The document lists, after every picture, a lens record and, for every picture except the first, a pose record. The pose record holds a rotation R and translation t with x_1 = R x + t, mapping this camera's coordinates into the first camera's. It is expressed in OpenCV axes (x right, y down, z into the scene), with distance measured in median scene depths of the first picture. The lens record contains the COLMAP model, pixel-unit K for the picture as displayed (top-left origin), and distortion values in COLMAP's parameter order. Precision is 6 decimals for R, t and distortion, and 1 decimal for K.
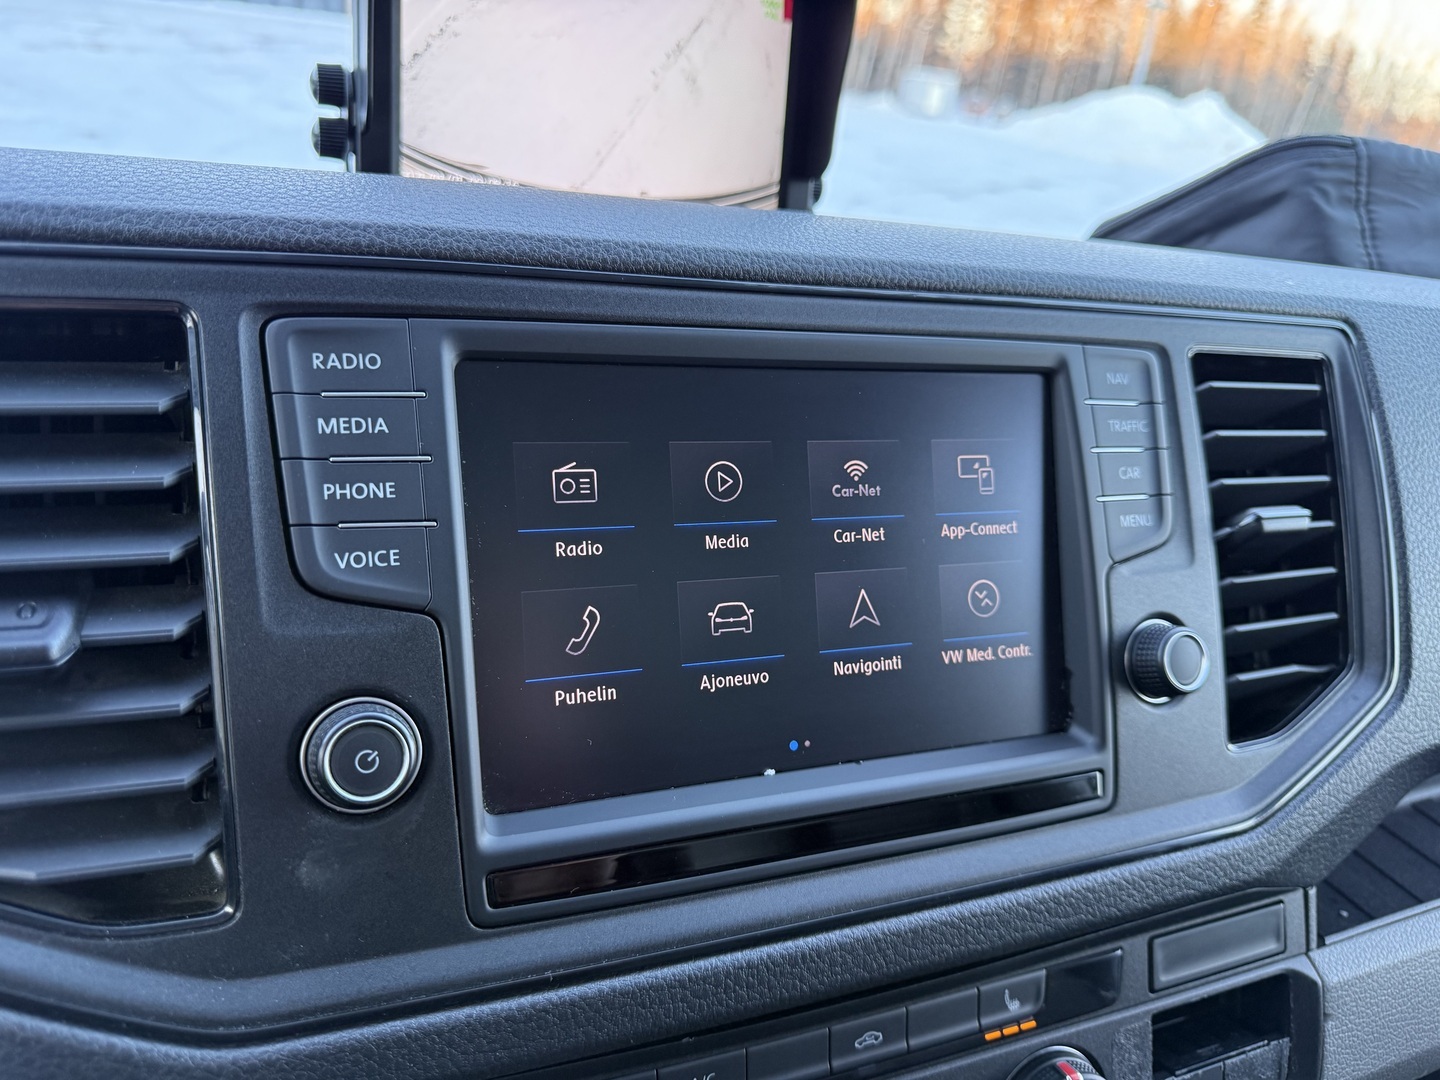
lens RADIAL K [[1016.7, 0, 739.5], [0, 1016.7, 540.0], [0, 0, 1]] dist [0.001028, -0.006529]
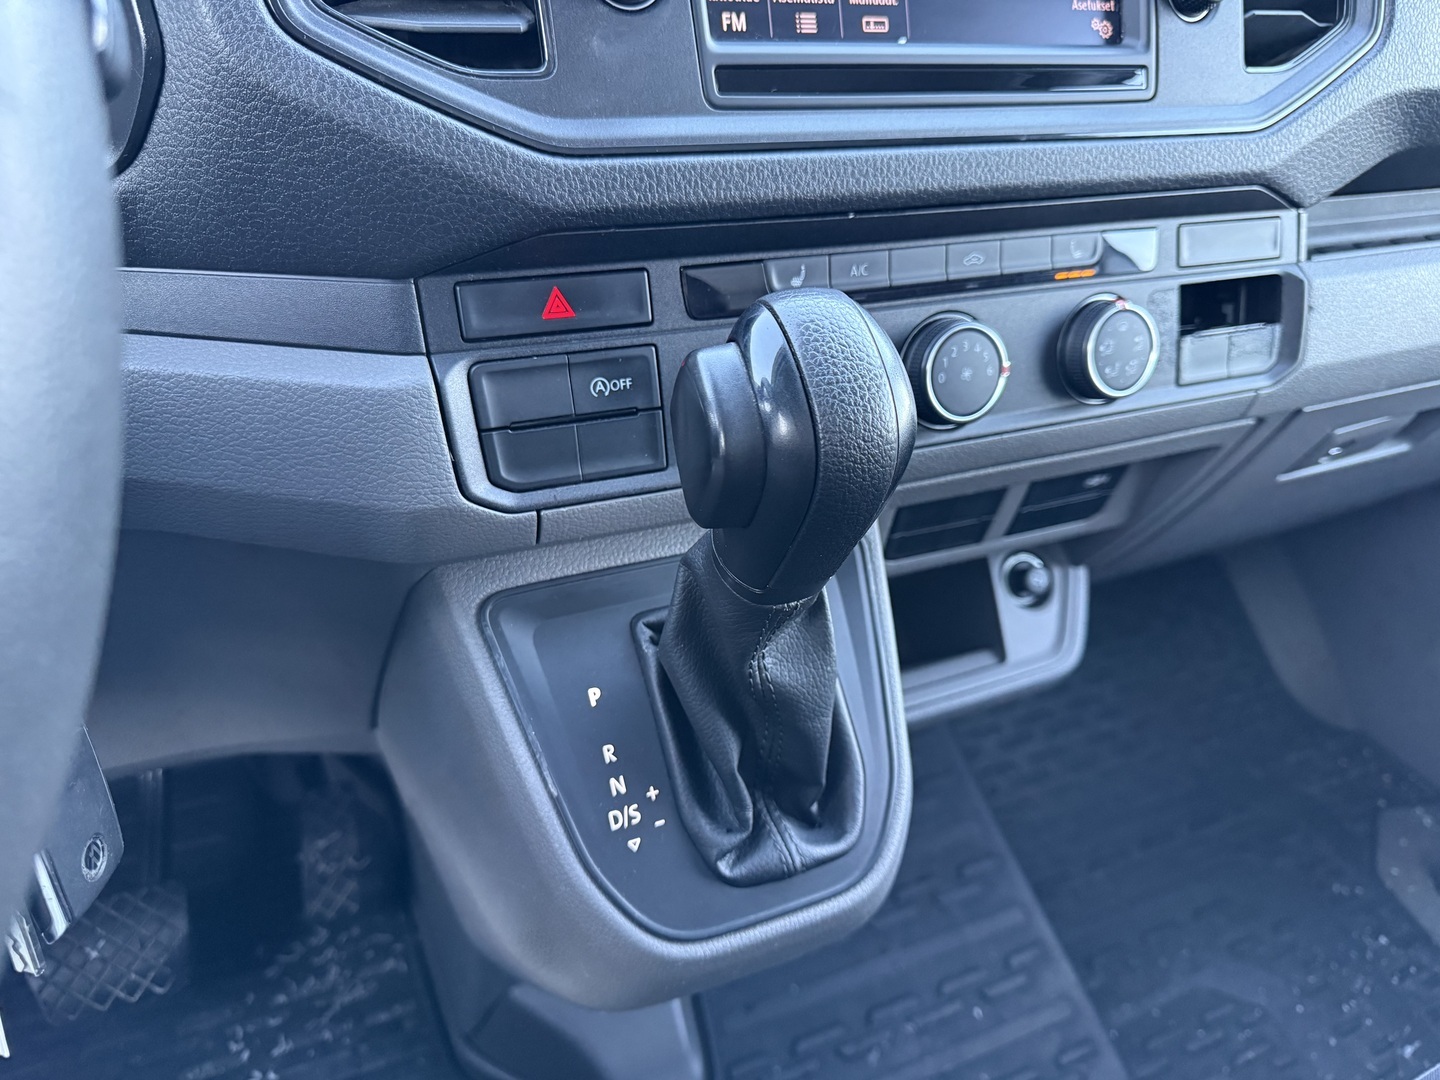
lens RADIAL K [[1050.7, 0, 720.2], [0, 1050.7, 526.1], [0, 0, 1]] dist [-0.009690, -0.001818]
pose [[0.998997, -0.044723, 0.002105, -0.214573], [0.043615, 0.982721, 0.179880, 0.540608], [-0.010113, -0.179608, 0.983686, -0.405278]]
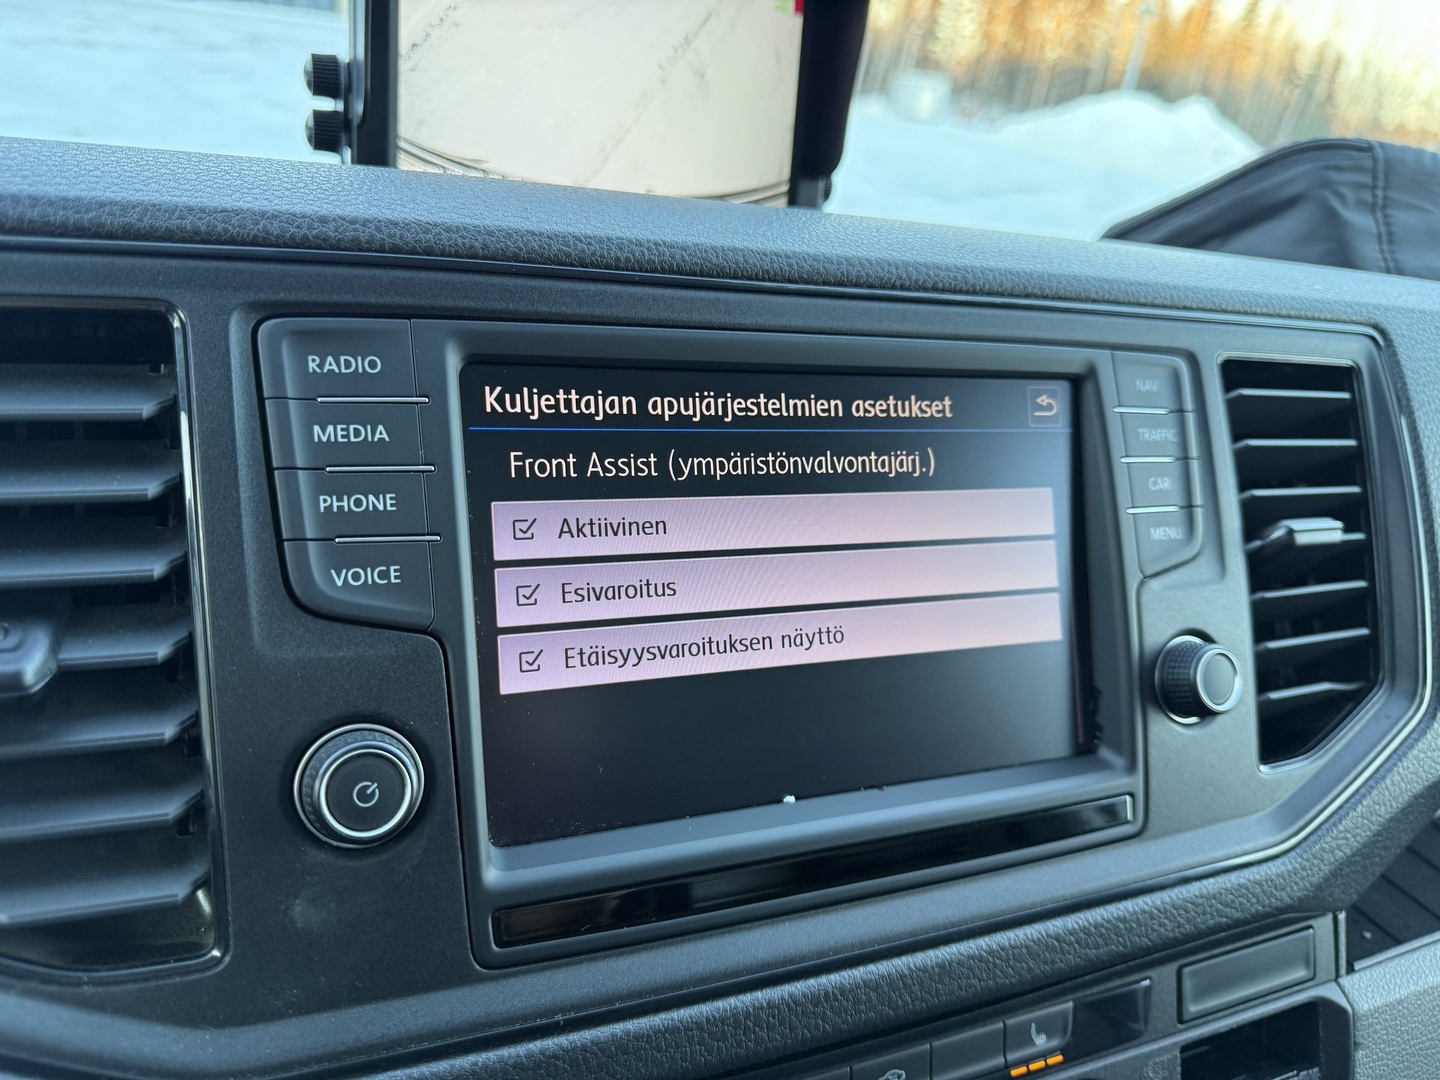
lens RADIAL K [[1016.5, 0, 740.1], [0, 1016.5, 540.5], [0, 0, 1]] dist [-0.007005, 0.000122]
pose [[0.999928, 0.002597, 0.011734, -0.025458], [-0.002577, 0.999995, -0.001645, -0.010172], [-0.011738, 0.001615, 0.999930, 0.047353]]
